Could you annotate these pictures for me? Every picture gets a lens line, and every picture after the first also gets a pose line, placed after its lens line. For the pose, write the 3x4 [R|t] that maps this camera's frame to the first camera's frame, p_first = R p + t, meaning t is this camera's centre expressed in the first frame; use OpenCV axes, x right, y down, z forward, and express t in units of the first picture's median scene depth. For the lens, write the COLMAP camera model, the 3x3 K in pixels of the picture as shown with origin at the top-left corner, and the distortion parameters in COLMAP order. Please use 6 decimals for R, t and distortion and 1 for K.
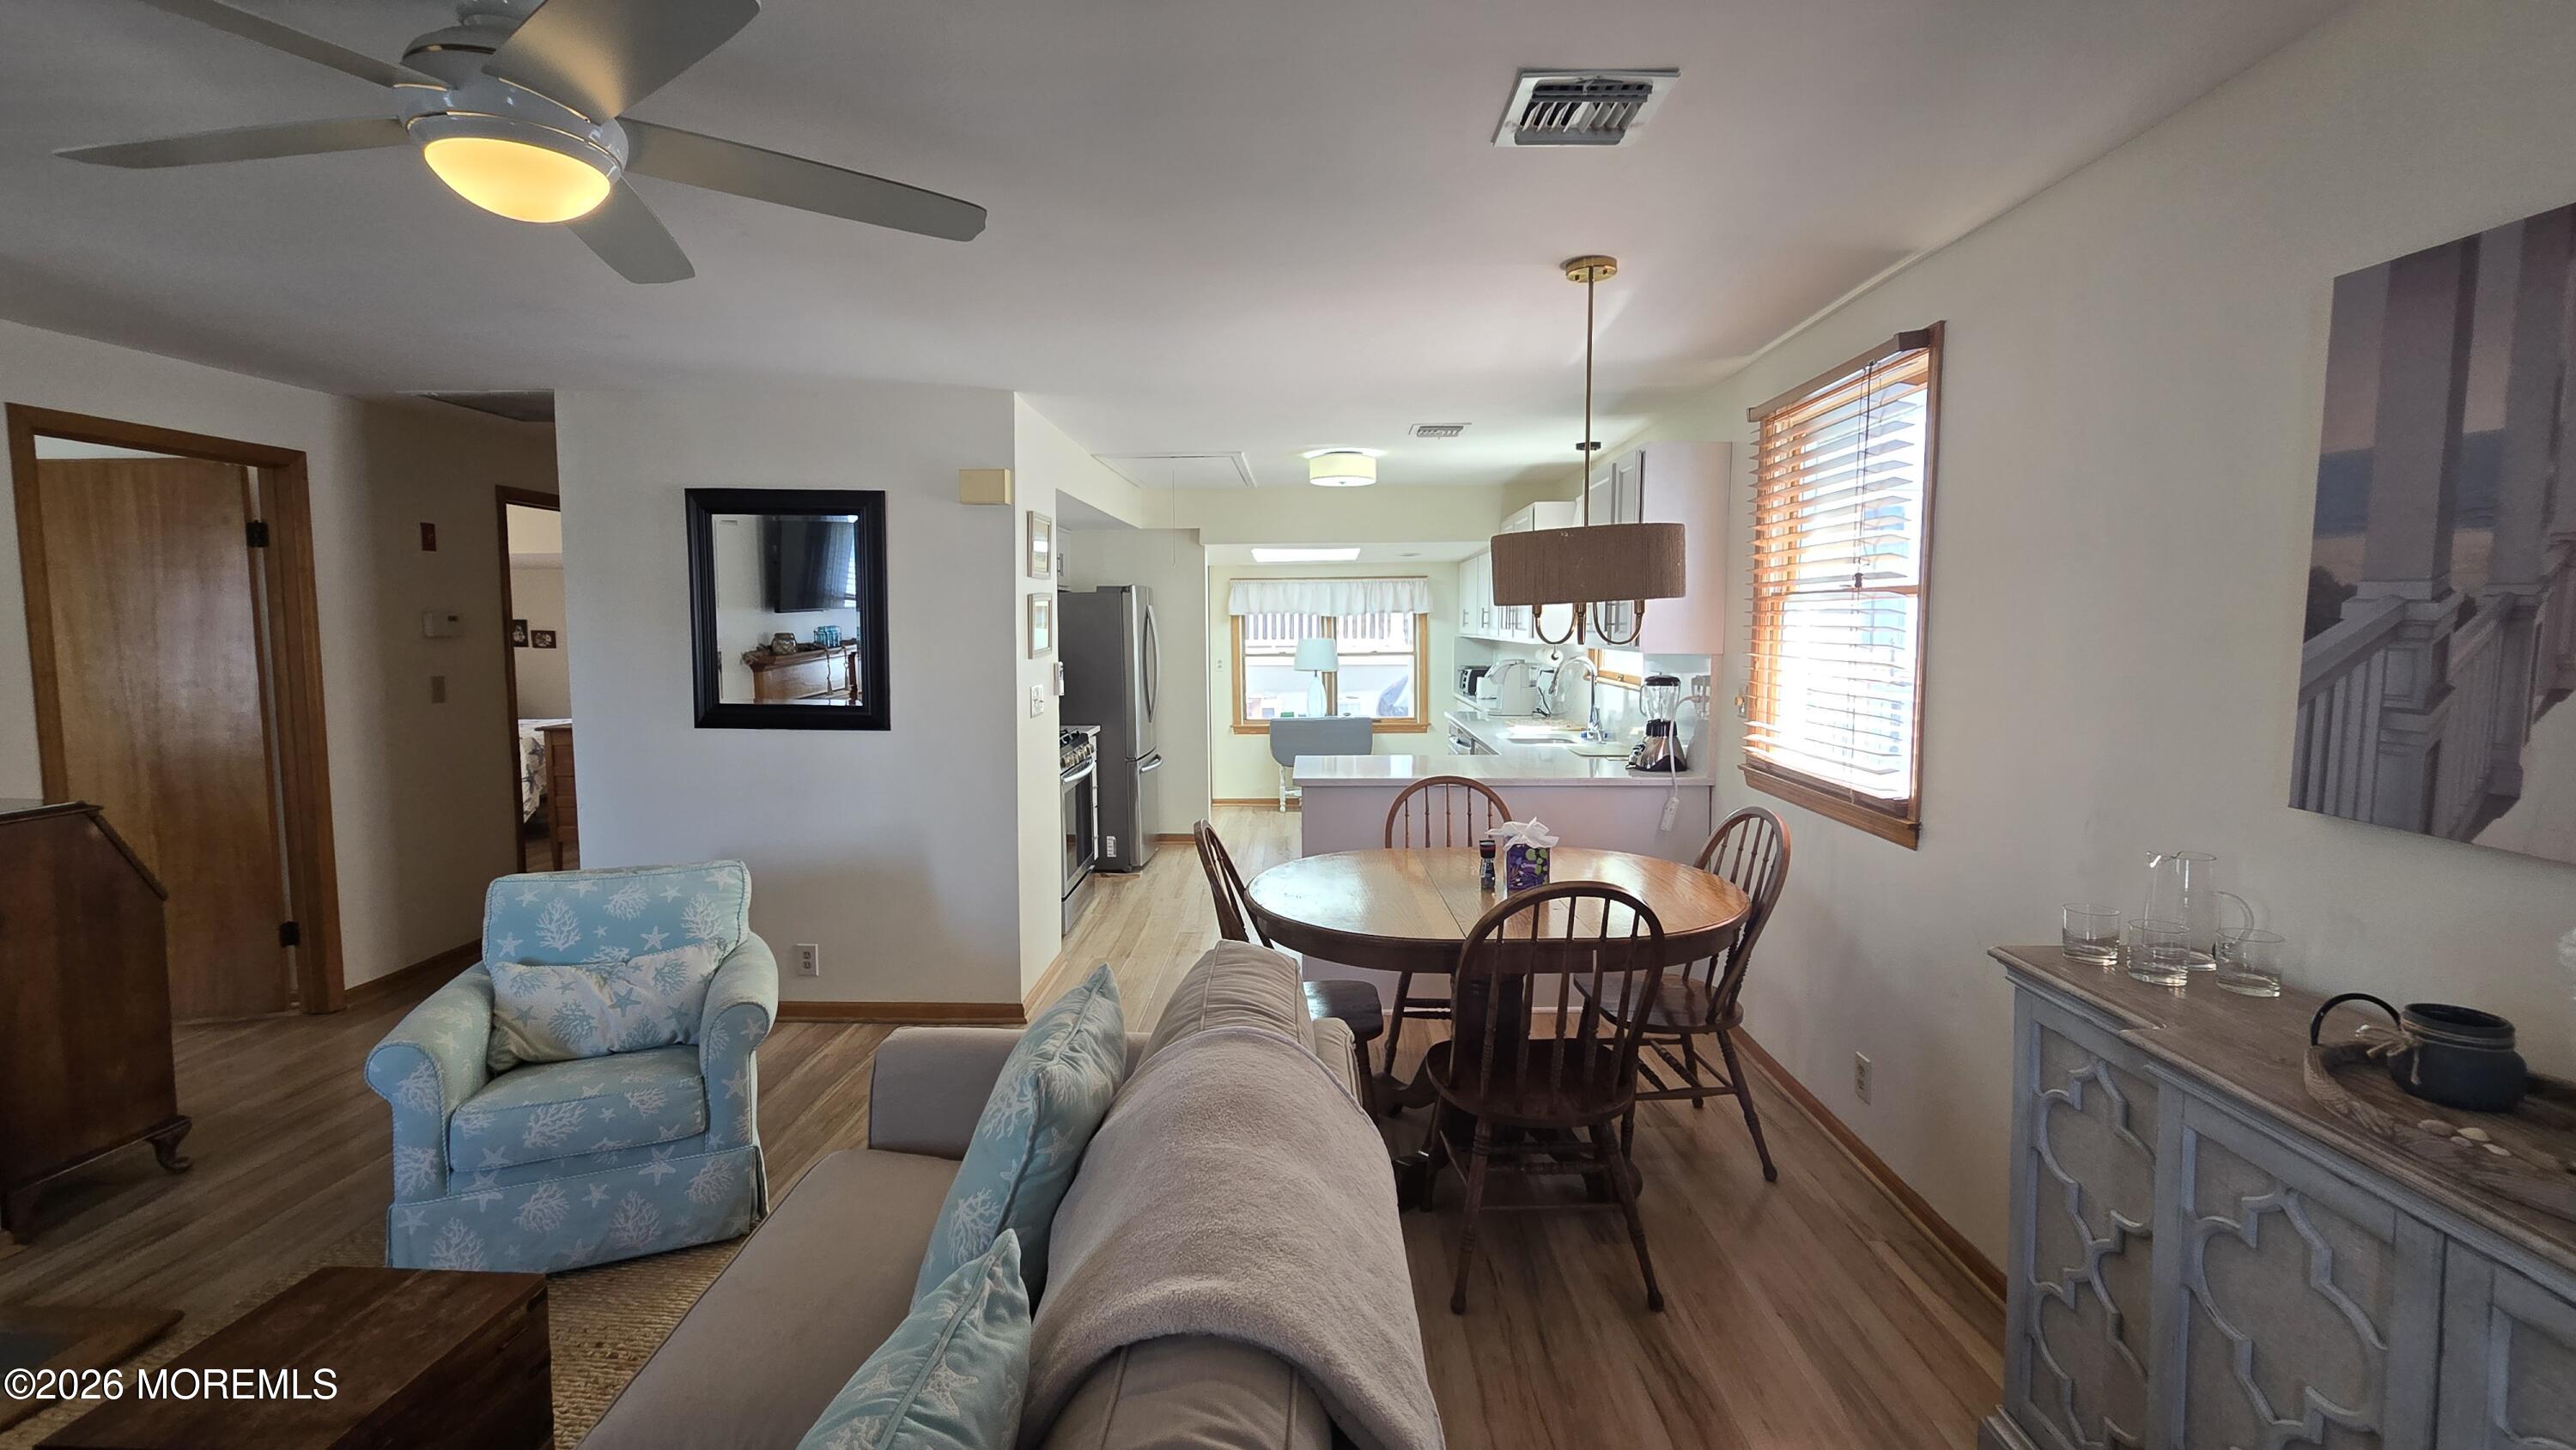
lens RADIAL K [[1064.3, 0, 1267.2], [0, 1064.3, 707.5], [0, 0, 1]] dist [-0.002752, -0.000659]
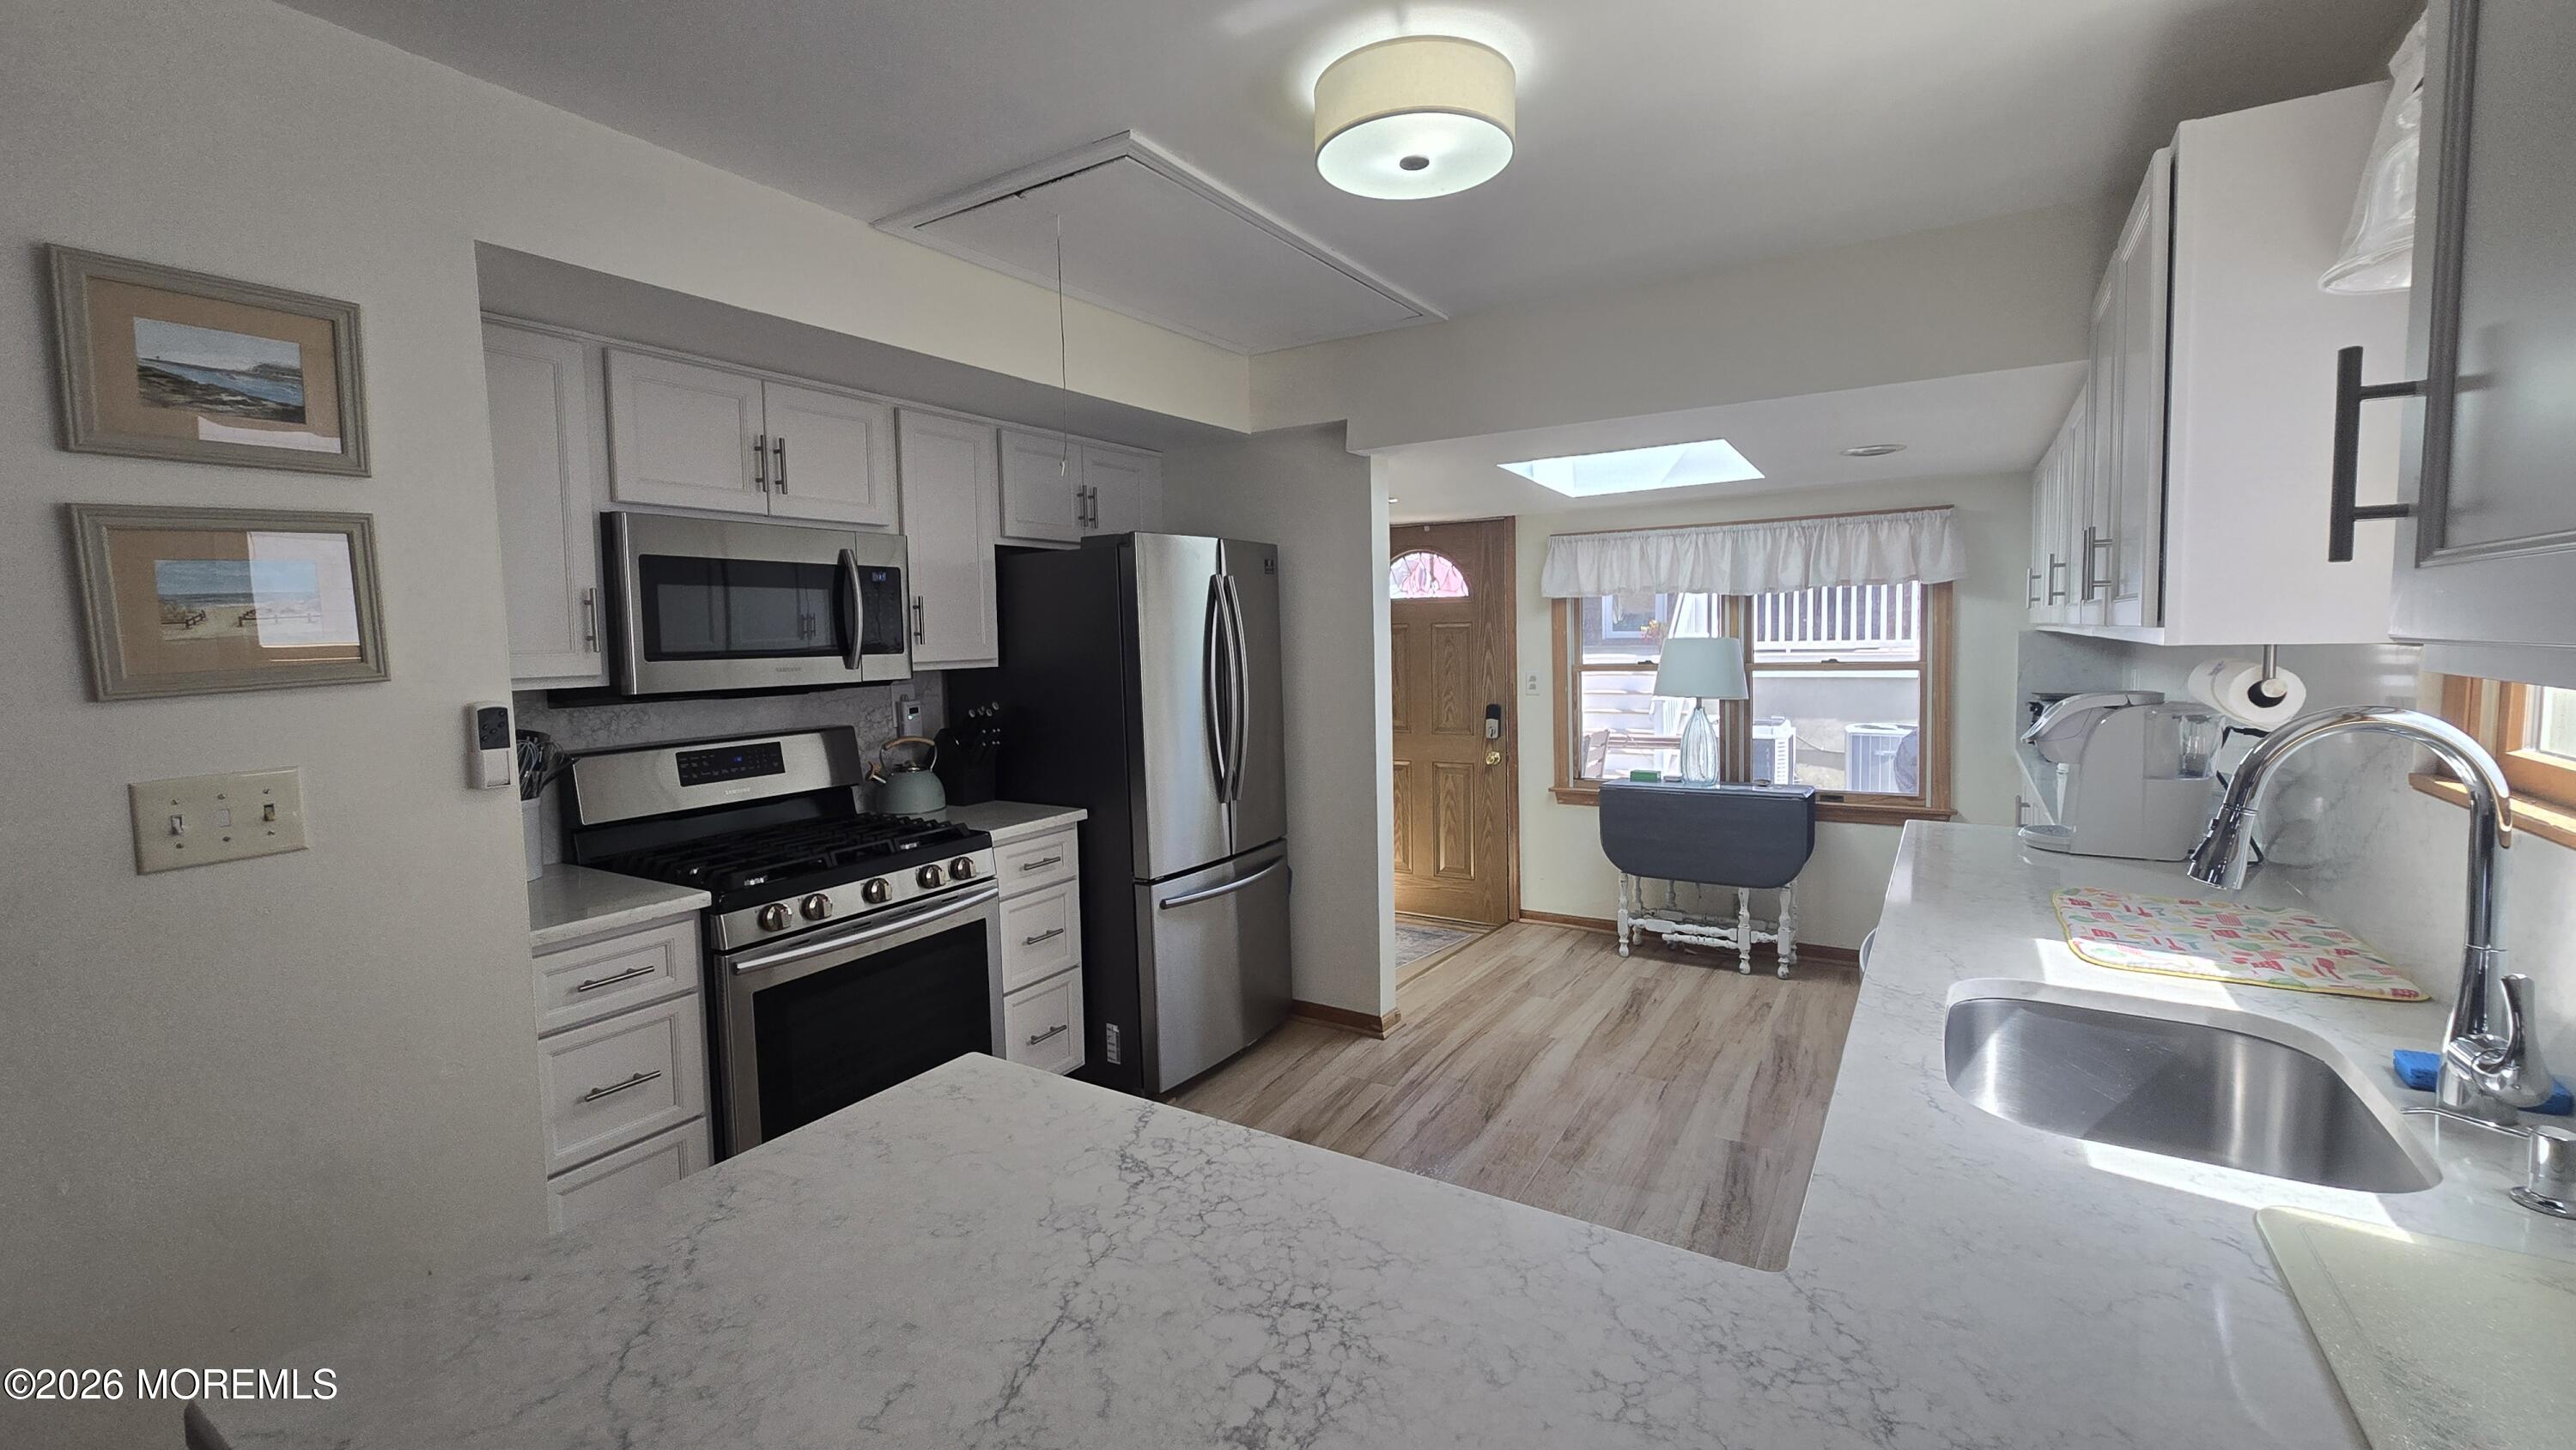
lens RADIAL K [[1064.3, 0, 1257.9], [0, 1064.3, 710.4], [0, 0, 1]] dist [-0.002752, -0.000659]
pose [[0.861333, 0.025284, -0.507412, 0.263872], [-0.025358, 0.999656, 0.006766, -0.054827], [0.507408, 0.007039, 0.861677, 0.898823]]
